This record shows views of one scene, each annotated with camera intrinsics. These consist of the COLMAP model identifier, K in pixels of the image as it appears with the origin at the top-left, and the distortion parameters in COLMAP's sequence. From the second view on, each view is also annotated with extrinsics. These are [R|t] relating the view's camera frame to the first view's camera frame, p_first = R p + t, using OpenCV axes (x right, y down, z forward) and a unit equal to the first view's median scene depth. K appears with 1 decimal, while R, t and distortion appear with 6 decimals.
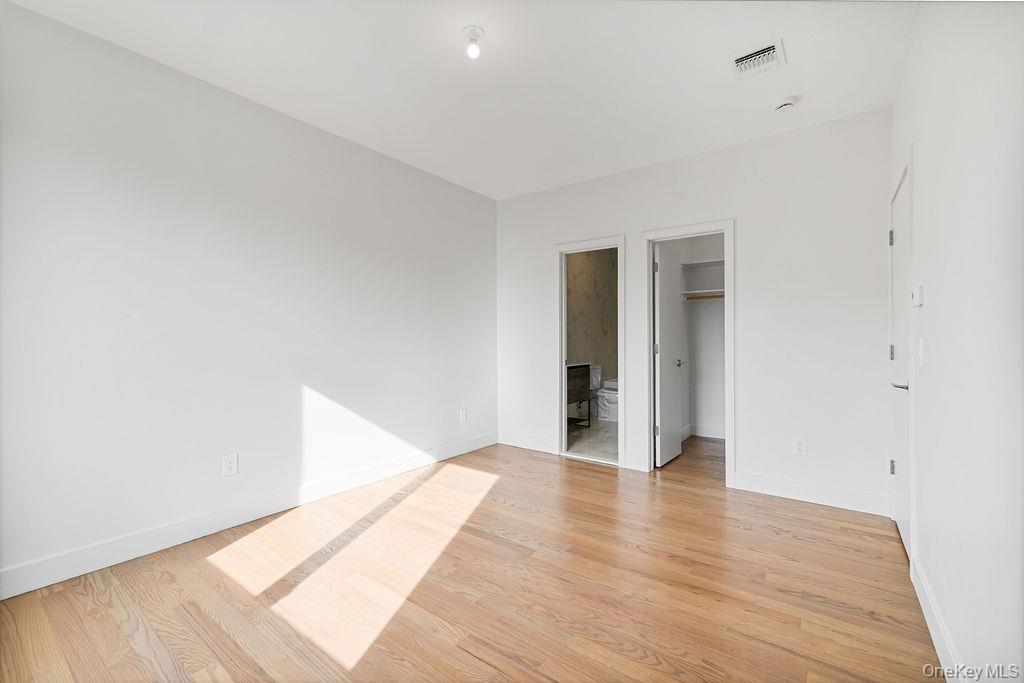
lens RADIAL K [[438.5, 0, 515.2], [0, 438.5, 339.1], [0, 0, 1]] dist [0.001142, -0.000198]
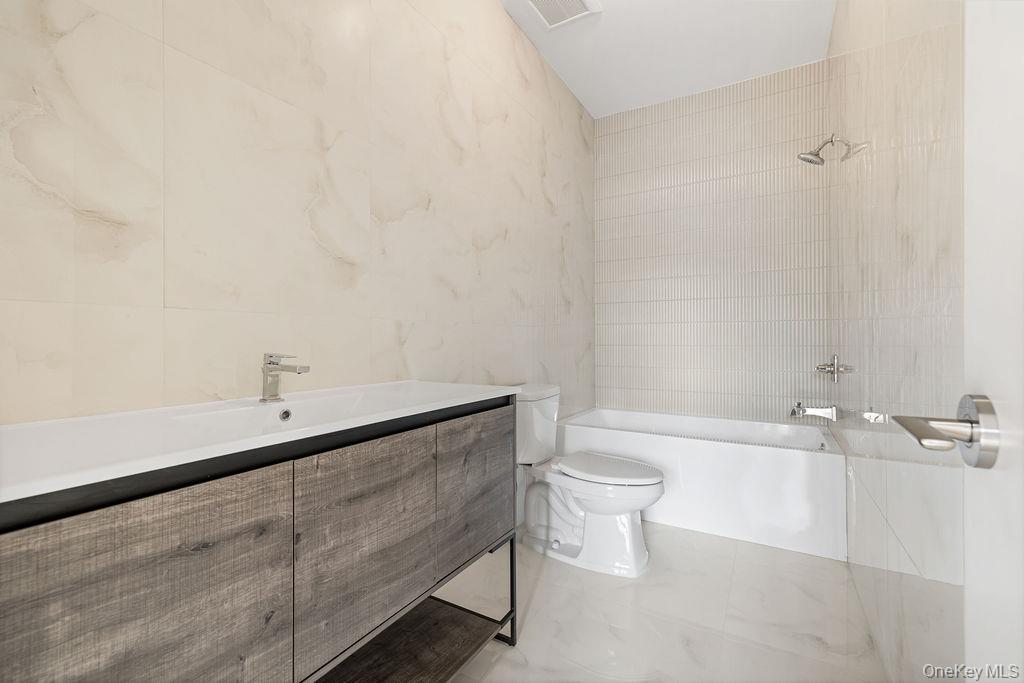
lens RADIAL K [[438.5, 0, 510.6], [0, 438.5, 339.3], [0, 0, 1]] dist [0.001142, -0.000198]
pose [[0.996433, 0.001316, 0.084379, 0.131126], [-0.001406, 0.999999, 0.001004, 0.022226], [-0.084377, -0.001119, 0.996433, 0.670509]]
